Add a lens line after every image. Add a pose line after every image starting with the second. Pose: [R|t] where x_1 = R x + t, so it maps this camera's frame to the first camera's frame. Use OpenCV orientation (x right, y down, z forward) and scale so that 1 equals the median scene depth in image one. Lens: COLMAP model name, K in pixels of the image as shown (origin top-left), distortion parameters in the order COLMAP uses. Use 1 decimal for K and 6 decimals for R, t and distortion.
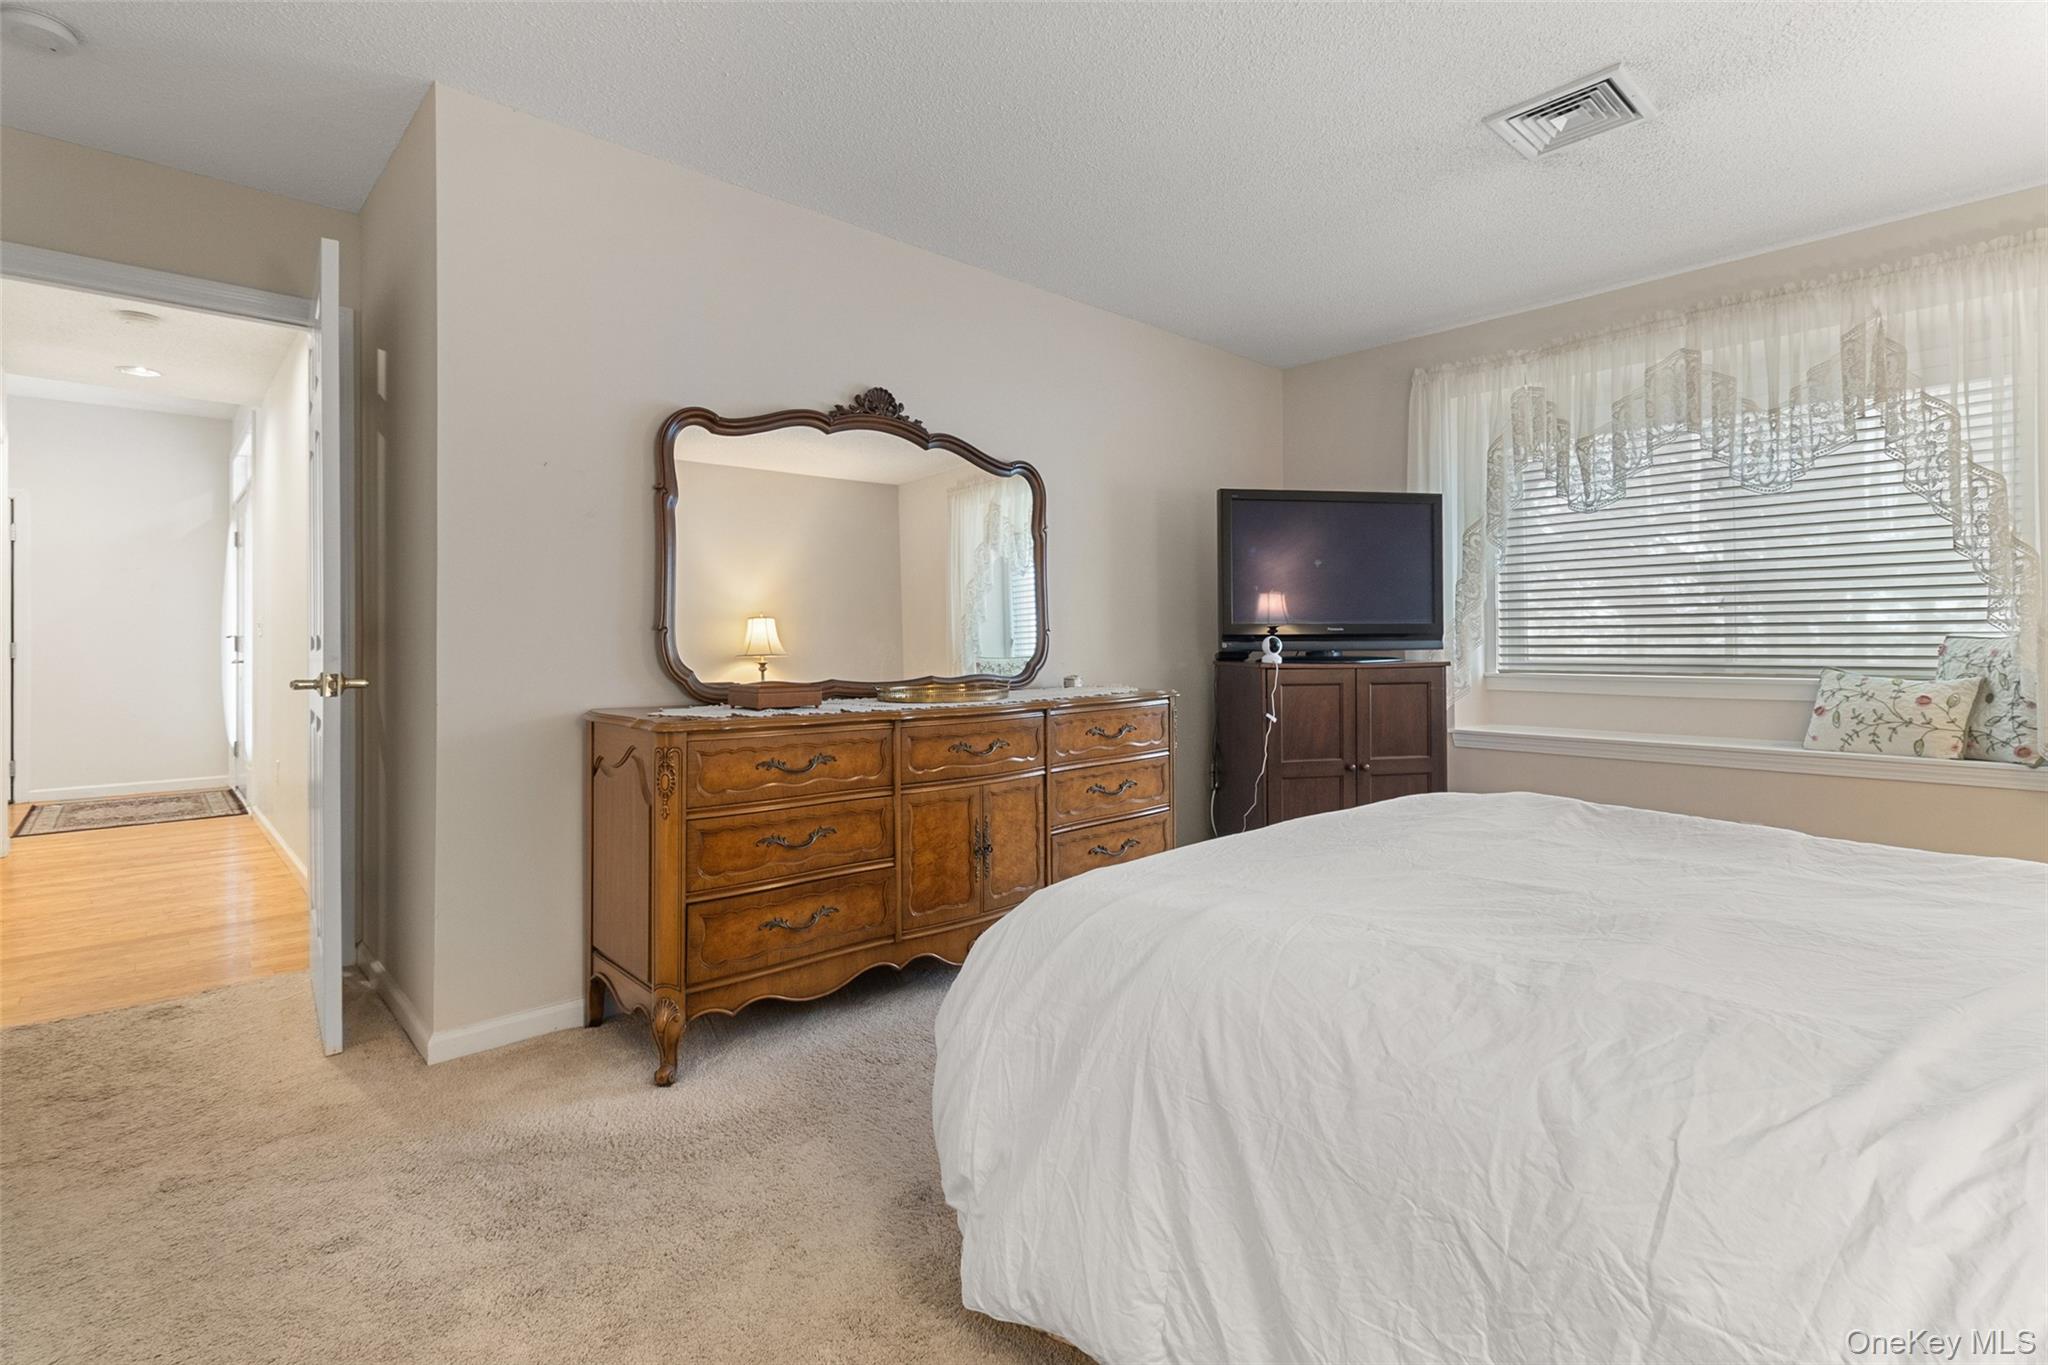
lens RADIAL K [[948.4, 0, 1048.1], [0, 948.4, 646.9], [0, 0, 1]] dist [0.001489, -0.000228]
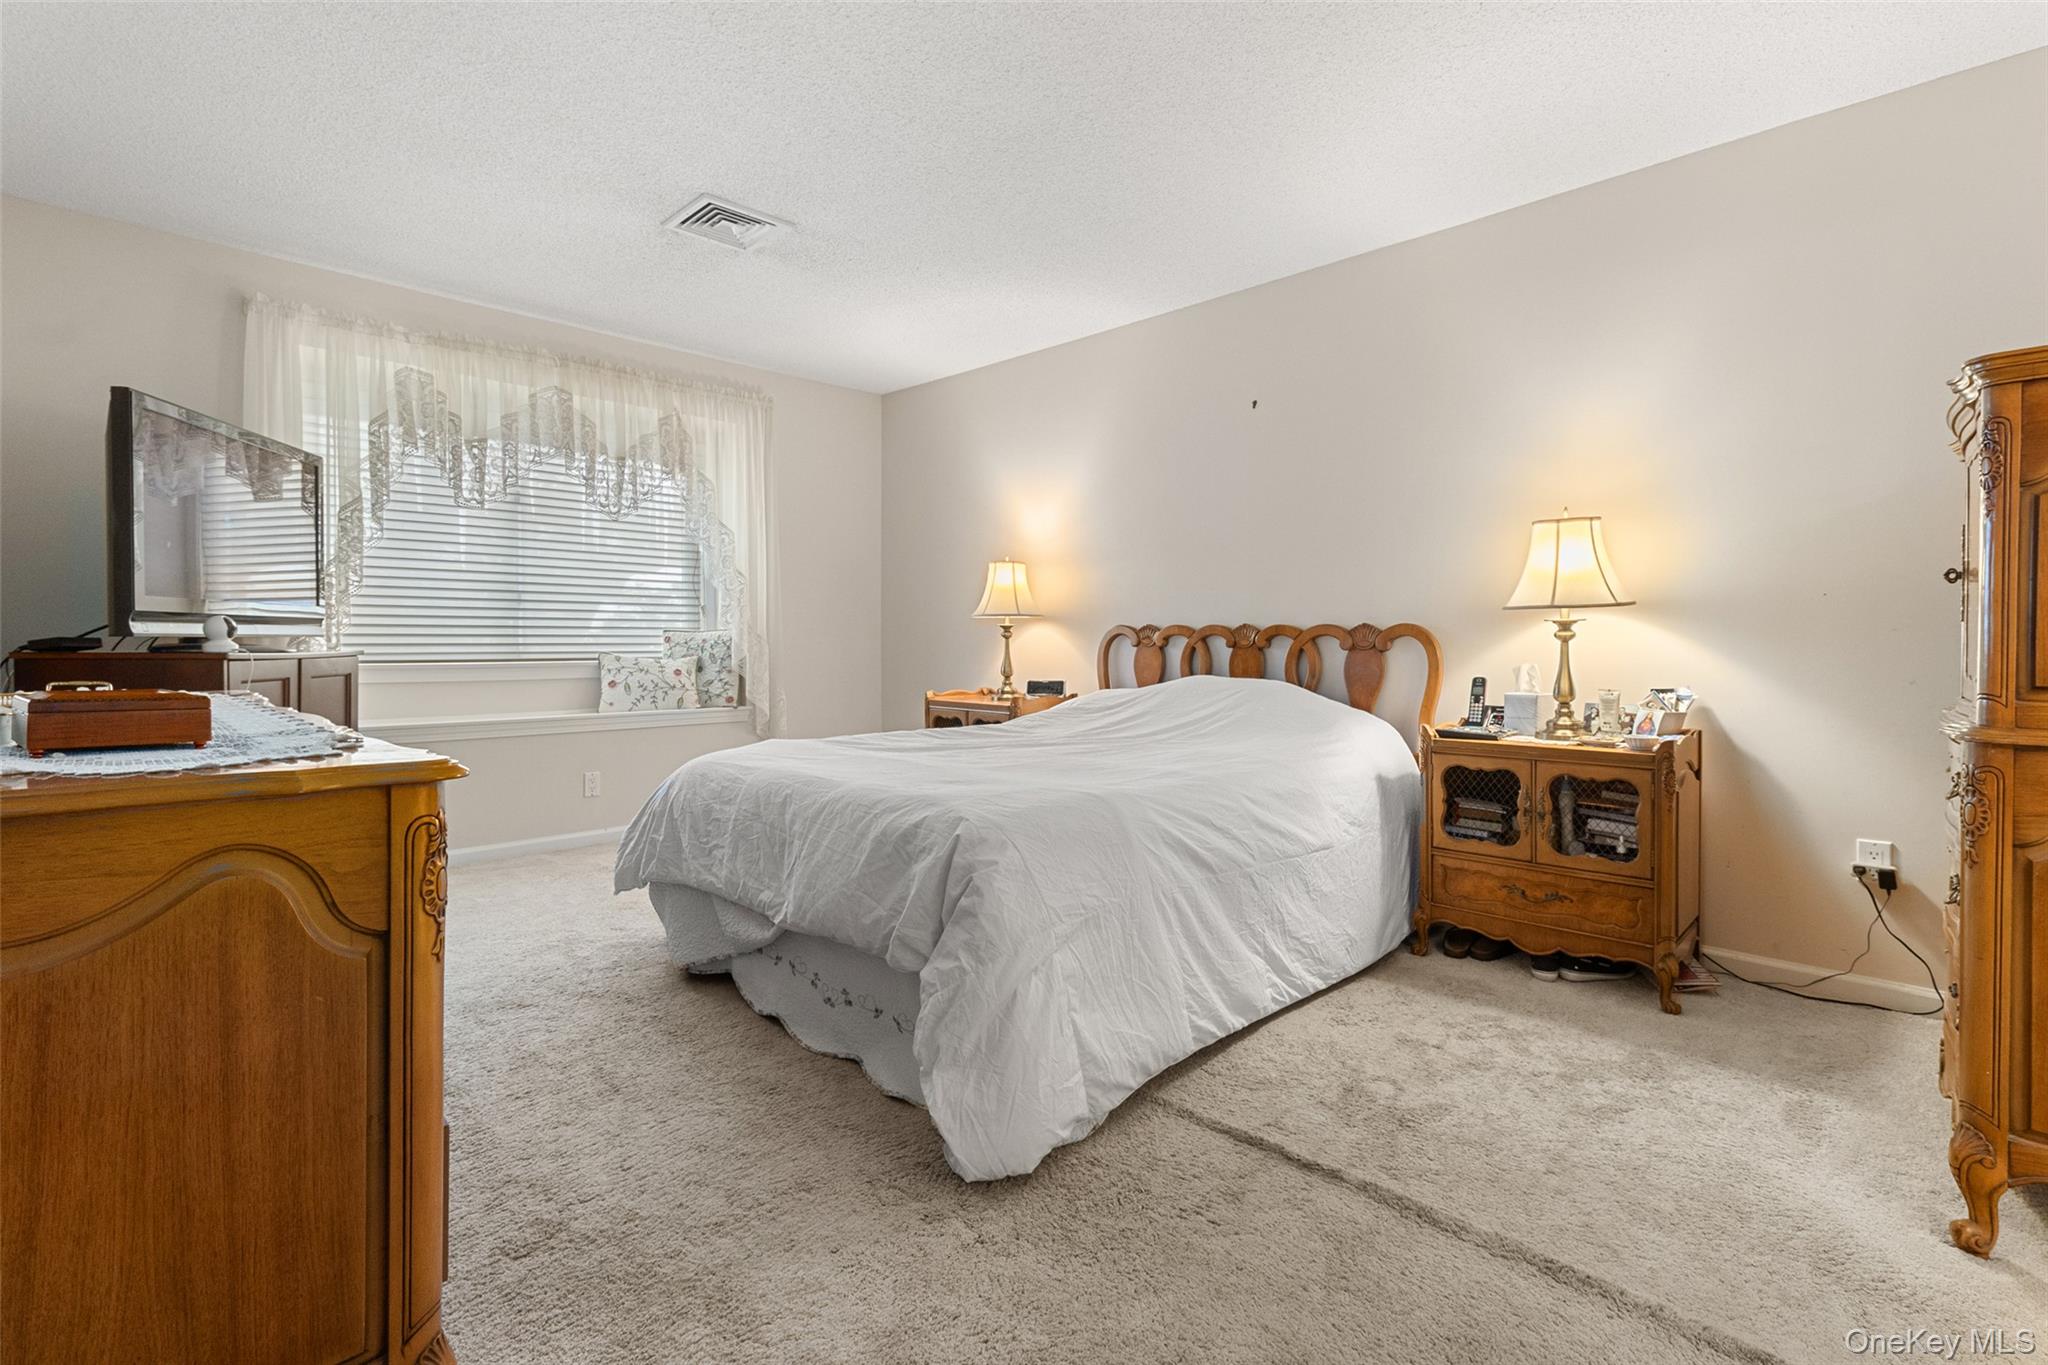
lens RADIAL K [[950.9, 0, 1039.1], [0, 950.9, 669.9], [0, 0, 1]] dist [0.002801, -0.000323]
pose [[-0.033366, -0.023441, 0.999168, -0.598126], [0.001197, 0.999723, 0.023494, 0.017280], [-0.999442, 0.001980, -0.033329, 0.457864]]
